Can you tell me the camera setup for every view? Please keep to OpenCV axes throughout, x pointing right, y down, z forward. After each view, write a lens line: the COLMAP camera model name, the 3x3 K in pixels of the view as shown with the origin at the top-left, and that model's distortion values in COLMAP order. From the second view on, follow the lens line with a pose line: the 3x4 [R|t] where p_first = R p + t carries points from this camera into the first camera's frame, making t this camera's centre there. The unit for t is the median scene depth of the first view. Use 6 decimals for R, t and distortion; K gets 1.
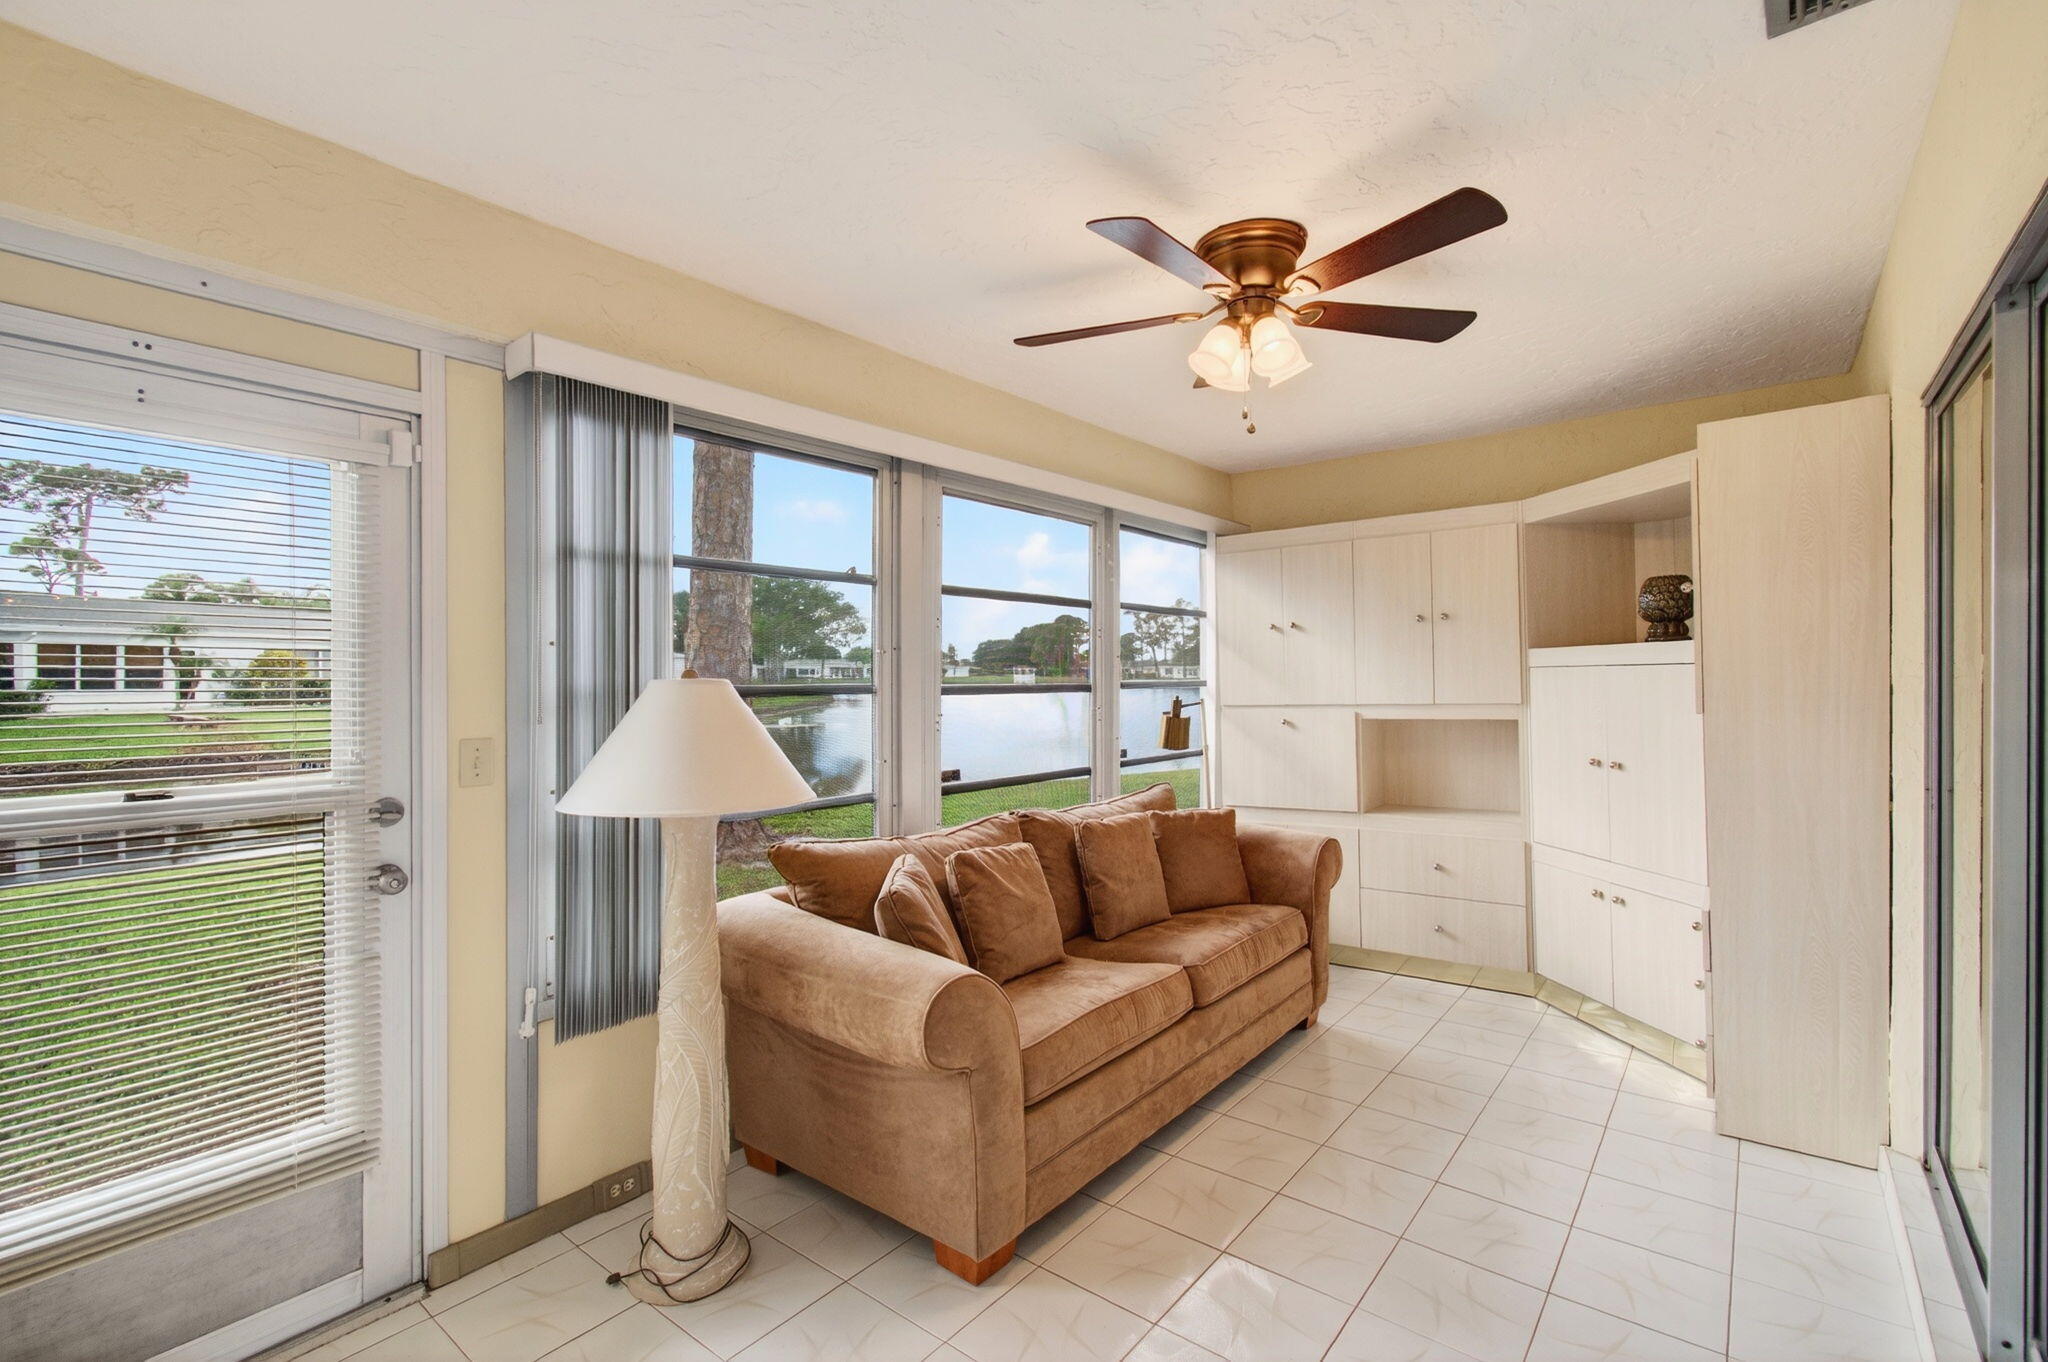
lens RADIAL K [[920.8, 0, 1012.2], [0, 920.8, 674.6], [0, 0, 1]] dist [-0.002433, 0.004214]
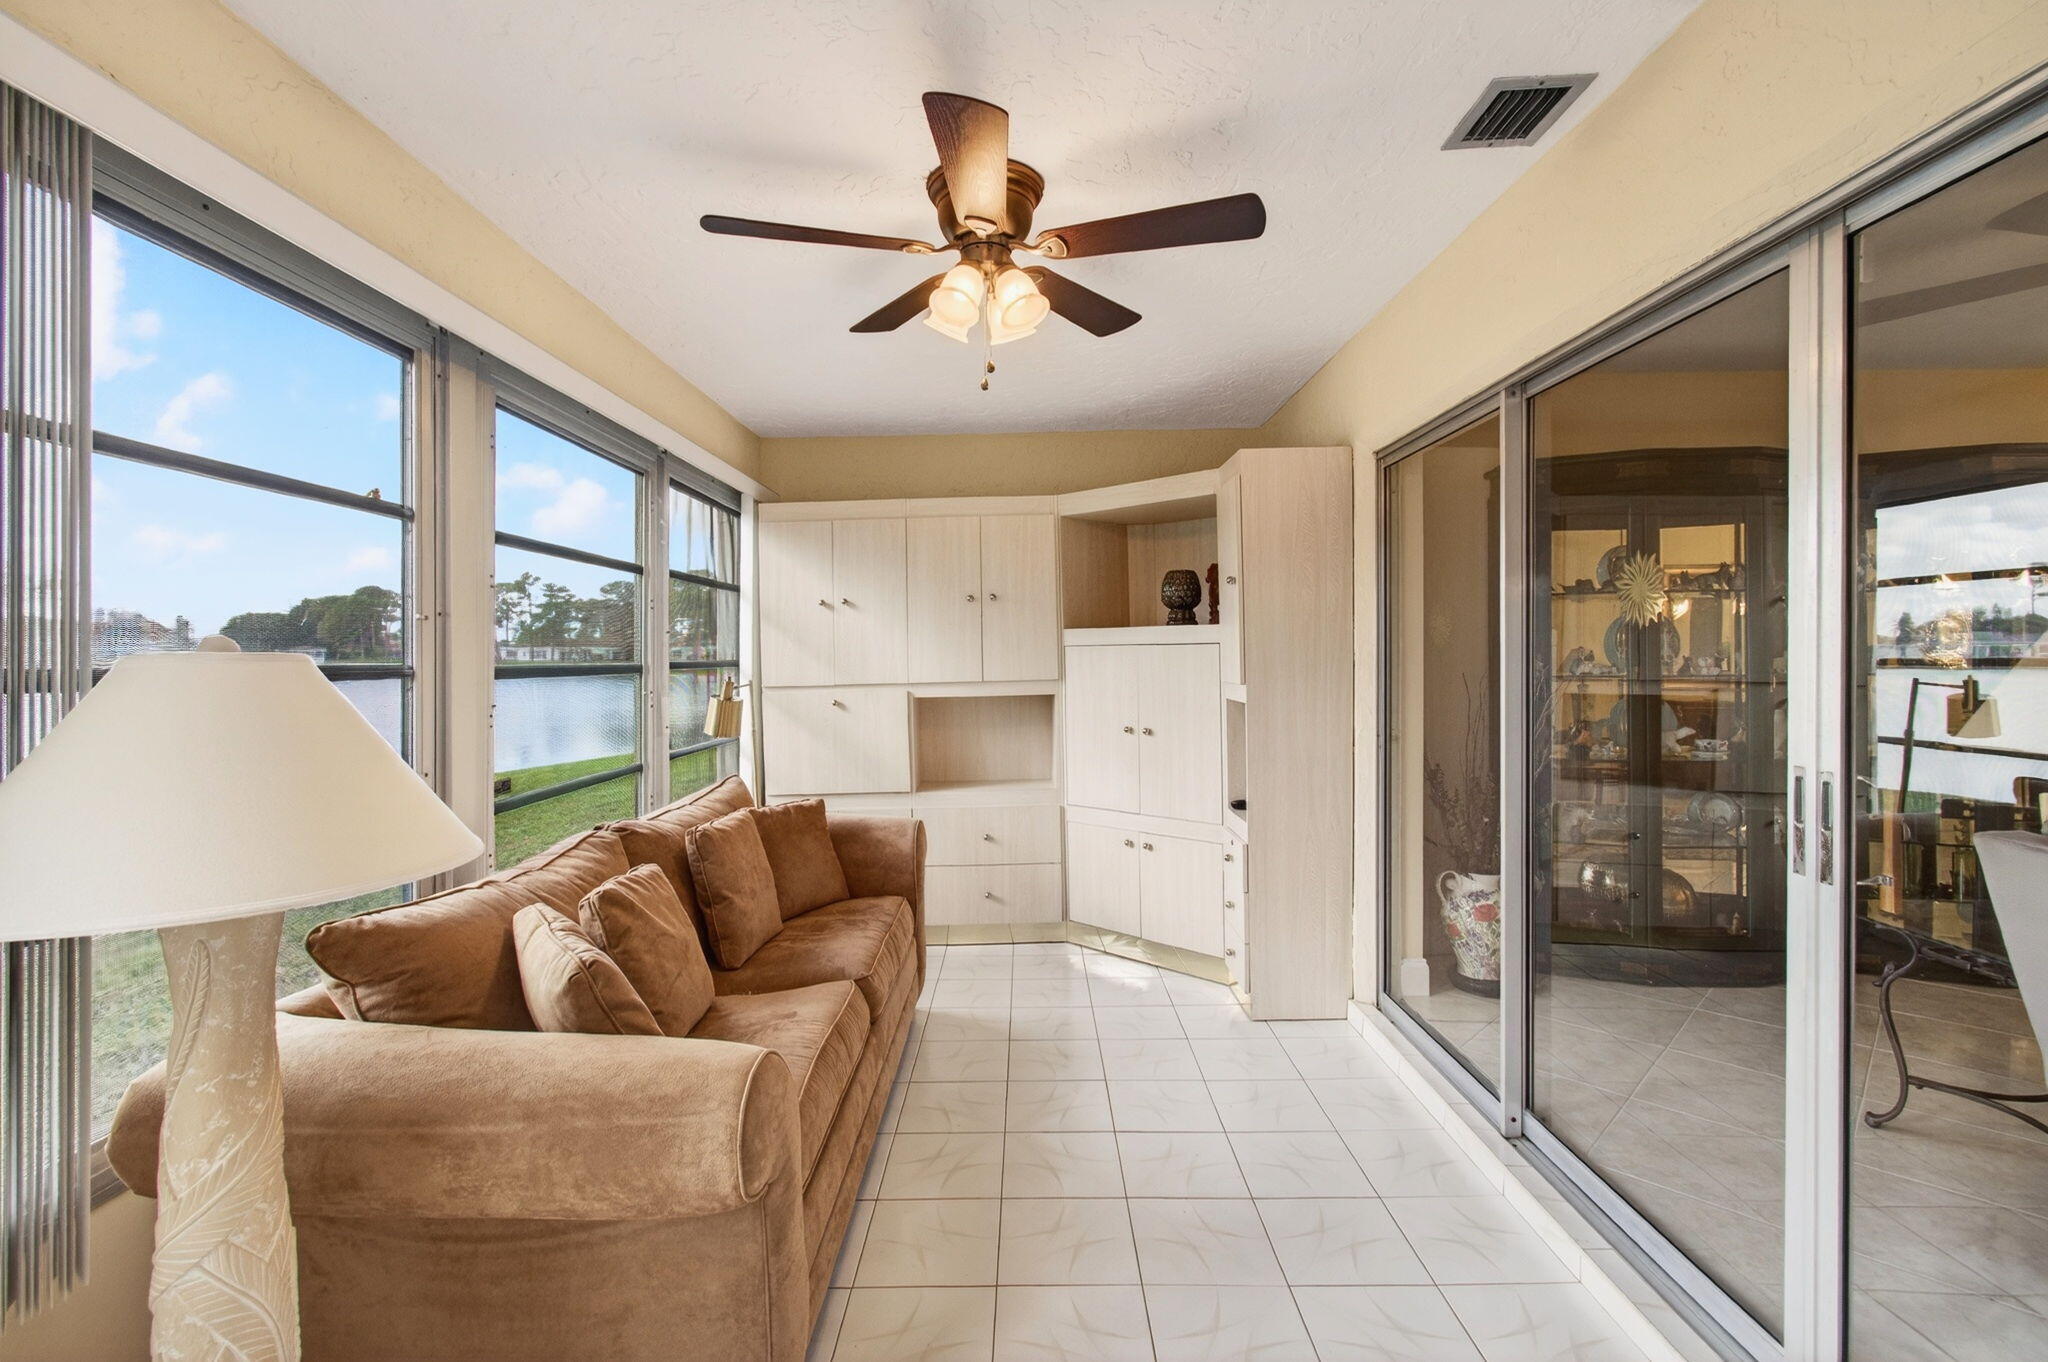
lens RADIAL K [[920.8, 0, 994.0], [0, 920.8, 647.5], [0, 0, 1]] dist [-0.002433, 0.004214]
pose [[0.789991, 0.005097, 0.613097, -0.190944], [0.001339, 0.999949, -0.010038, 0.004792], [-0.613117, 0.008751, 0.789944, 0.165179]]
